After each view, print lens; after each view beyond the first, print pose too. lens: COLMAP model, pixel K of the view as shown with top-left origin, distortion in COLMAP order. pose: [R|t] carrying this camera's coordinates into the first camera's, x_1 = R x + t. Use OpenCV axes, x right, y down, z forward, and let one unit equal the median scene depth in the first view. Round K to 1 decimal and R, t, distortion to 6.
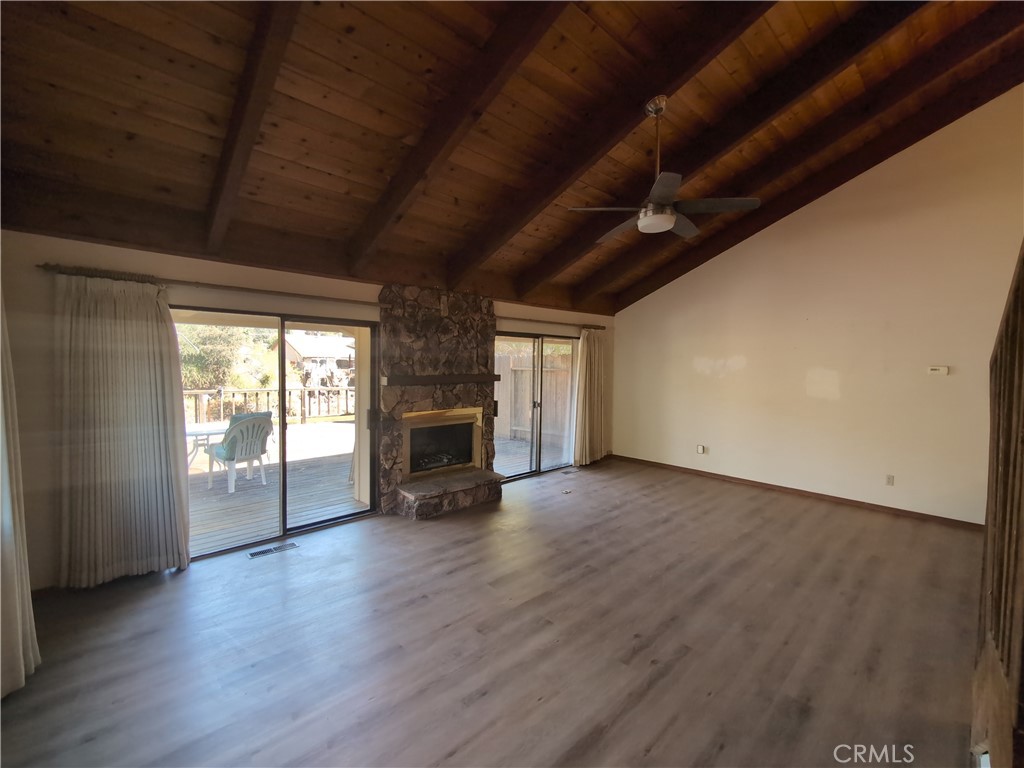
lens RADIAL K [[443.3, 0, 512.9], [0, 443.3, 383.6], [0, 0, 1]] dist [0.017082, -0.008626]
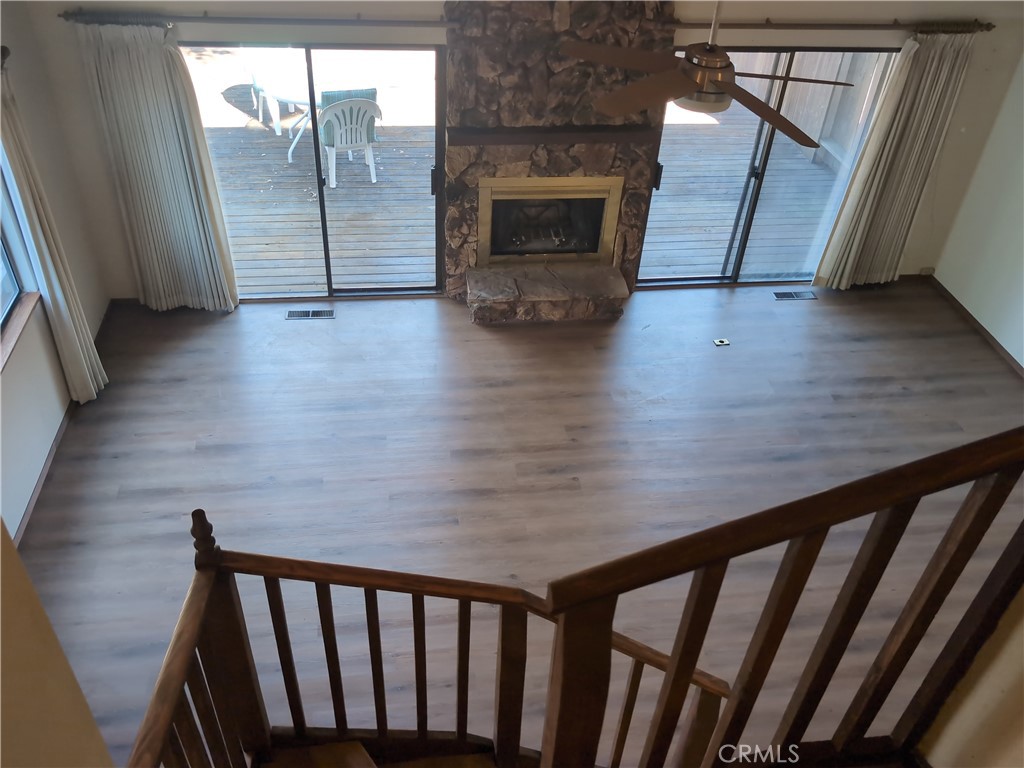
lens RADIAL K [[911.5, 0, 524.8], [0, 911.5, 387.9], [0, 0, 1]] dist [0.032724, -0.021692]
pose [[0.816731, 0.385005, -0.429792, 0.553546], [-0.076652, 0.810641, 0.580505, -0.506140], [0.571904, -0.441172, 0.691587, -0.092714]]
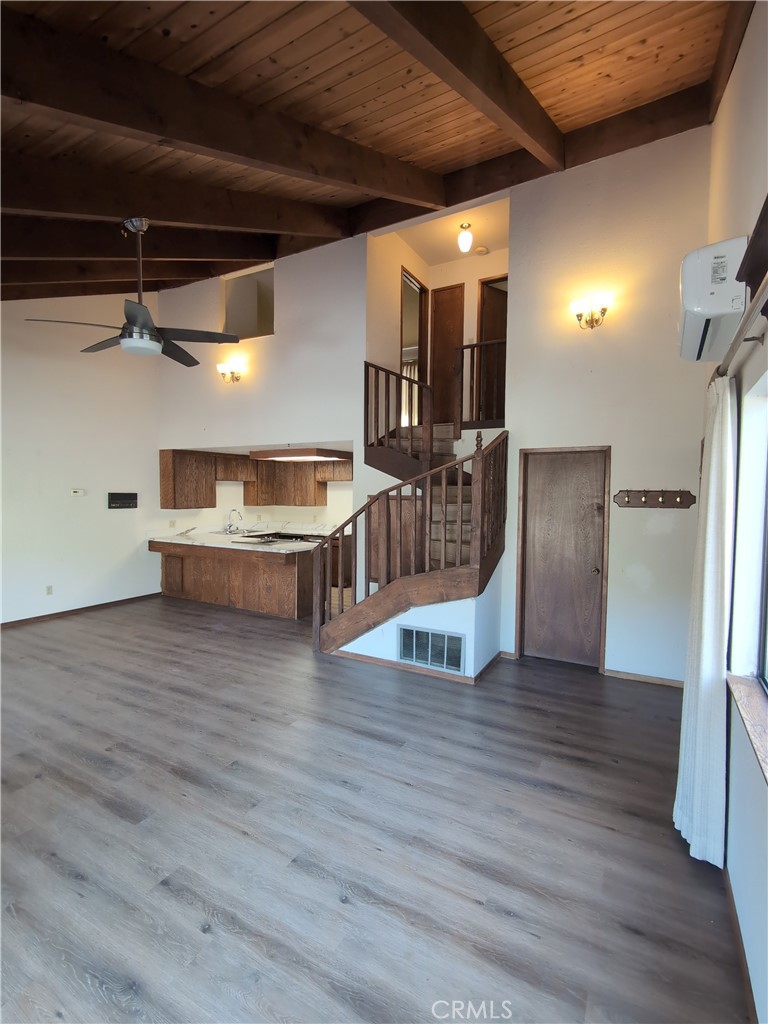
lens RADIAL K [[467.4, 0, 383.0], [0, 467.4, 509.9], [0, 0, 1]] dist [0.017795, -0.012262]
pose [[-0.293079, -0.056064, 0.954443, -0.562756], [0.031579, 0.997167, 0.068270, -0.043482], [-0.955567, 0.050149, -0.290478, 0.563090]]
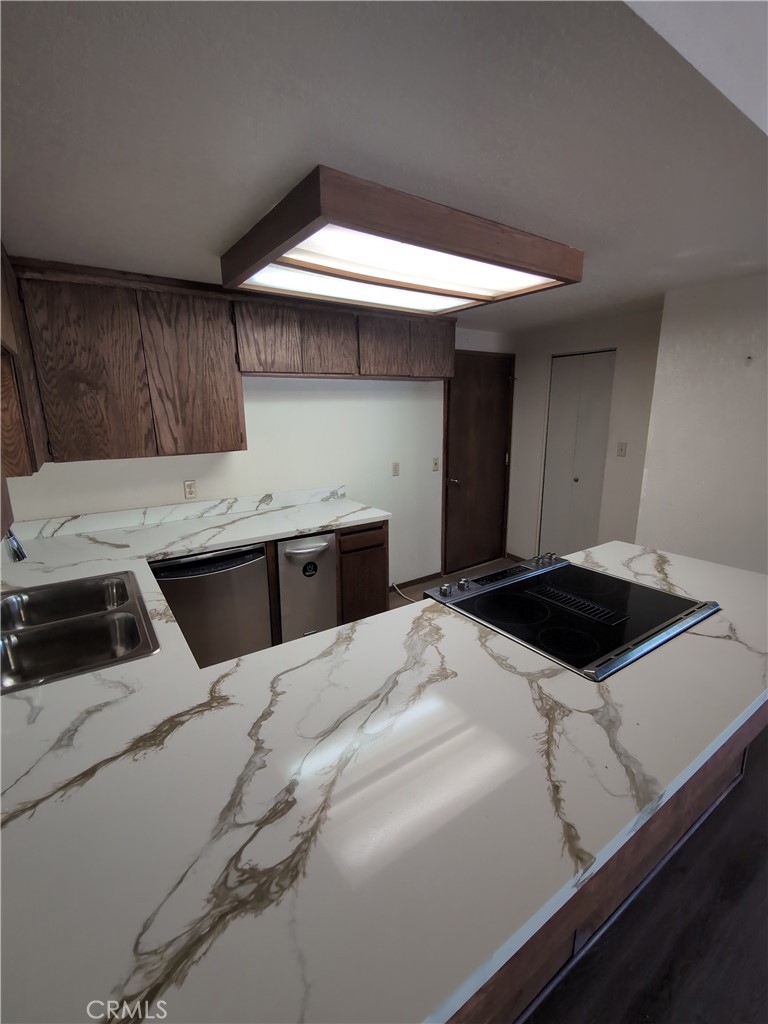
lens RADIAL K [[443.3, 0, 385.9], [0, 443.3, 508.2], [0, 0, 1]] dist [0.017082, -0.008626]
pose [[-0.986577, -0.041739, 0.157871, 0.987414], [0.001901, 0.963782, 0.266686, -0.021697], [-0.163285, 0.263406, -0.950766, 0.823705]]
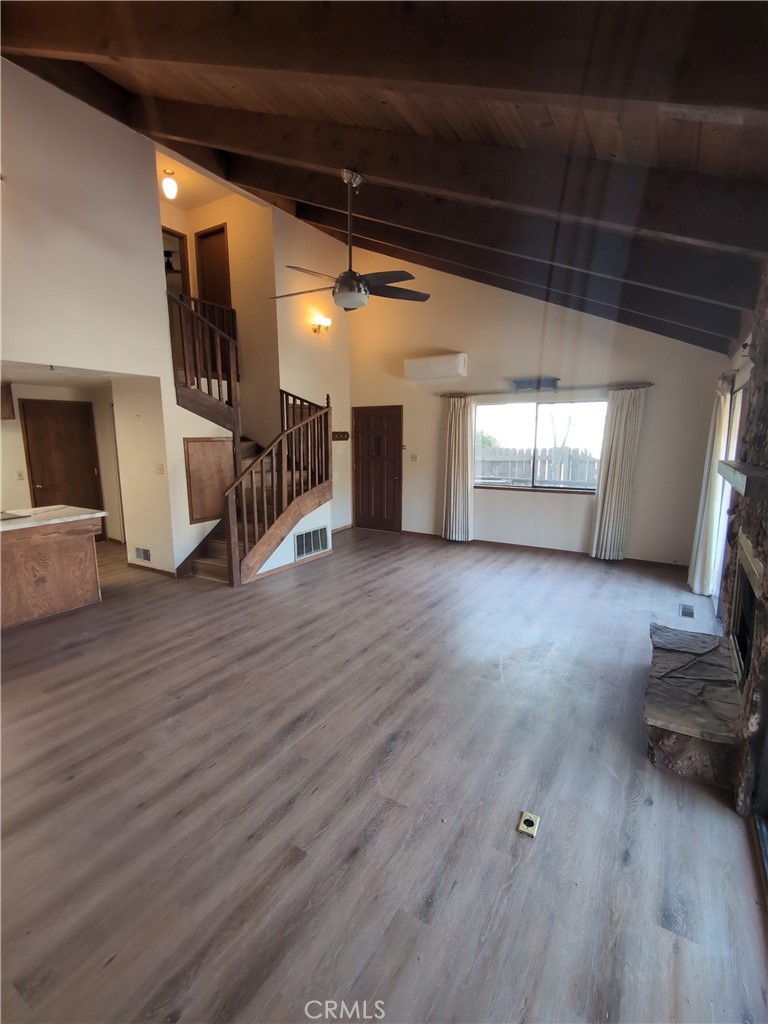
lens RADIAL K [[467.0, 0, 387.1], [0, 467.0, 506.2], [0, 0, 1]] dist [0.015170, -0.010412]
pose [[-0.969340, 0.026203, -0.244322, 0.358848], [-0.022476, 0.980675, 0.194350, -0.068964], [0.244693, 0.193882, -0.950019, 1.488154]]
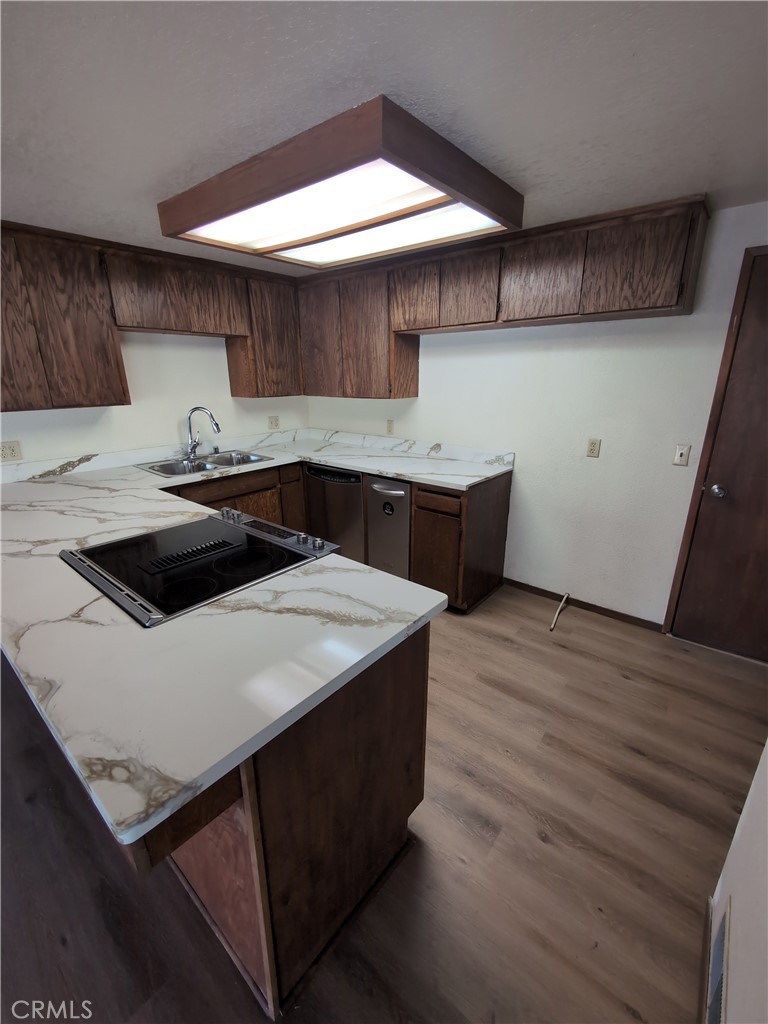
lens RADIAL K [[429.1, 0, 382.9], [0, 429.1, 509.0], [0, 0, 1]] dist [0.011515, -0.002904]
pose [[-0.118965, -0.315058, 0.941587, 0.570570], [0.046982, 0.945473, 0.322294, 0.005001], [-0.991786, 0.082579, -0.097676, 0.375216]]
